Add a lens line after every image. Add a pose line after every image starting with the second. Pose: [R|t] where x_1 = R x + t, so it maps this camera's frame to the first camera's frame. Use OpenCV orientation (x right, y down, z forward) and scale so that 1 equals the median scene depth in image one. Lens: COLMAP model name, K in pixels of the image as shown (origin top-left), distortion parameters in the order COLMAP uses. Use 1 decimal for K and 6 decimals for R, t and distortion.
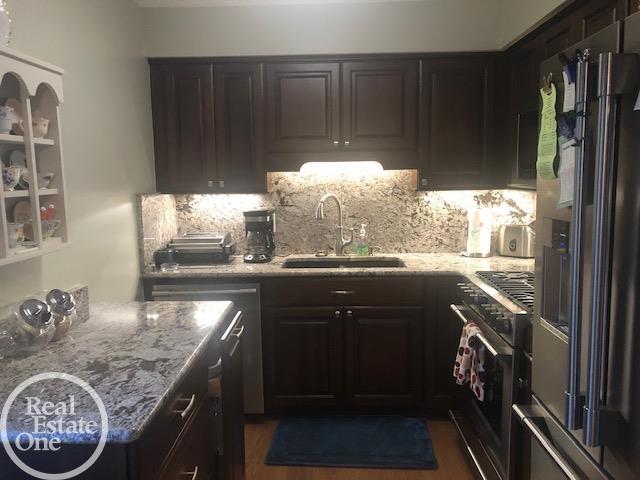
lens RADIAL K [[520.9, 0, 317.5], [0, 520.9, 237.9], [0, 0, 1]] dist [0.058349, -0.100195]
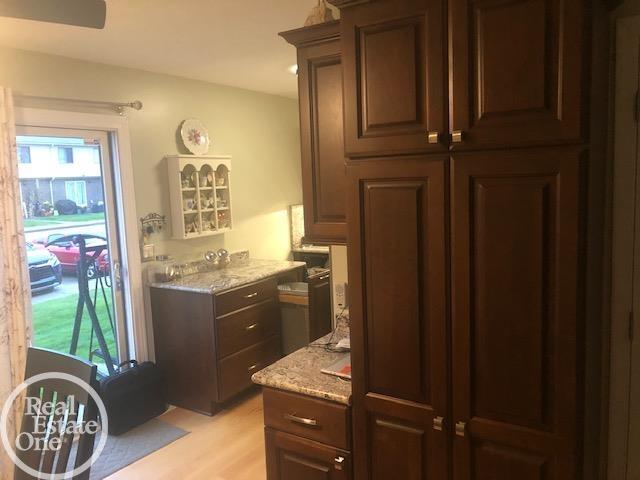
lens RADIAL K [[520.9, 0, 317.5], [0, 520.9, 237.9], [0, 0, 1]] dist [0.058349, -0.100195]
pose [[0.854754, 0.041244, -0.517392, 0.654612], [-0.035677, 0.999149, 0.020707, -0.010196], [0.517805, 0.000760, 0.855498, -0.488718]]
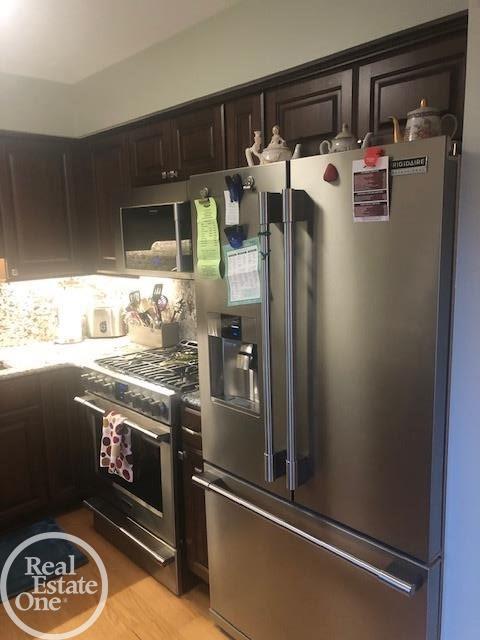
lens RADIAL K [[520.9, 0, 237.9], [0, 520.9, 327.9], [0, 0, 1]] dist [0.058349, -0.100195]
pose [[0.717364, -0.130515, 0.684364, -0.144803], [0.100502, 0.991408, 0.083722, -0.043099], [-0.689411, 0.008721, 0.724318, 0.054073]]
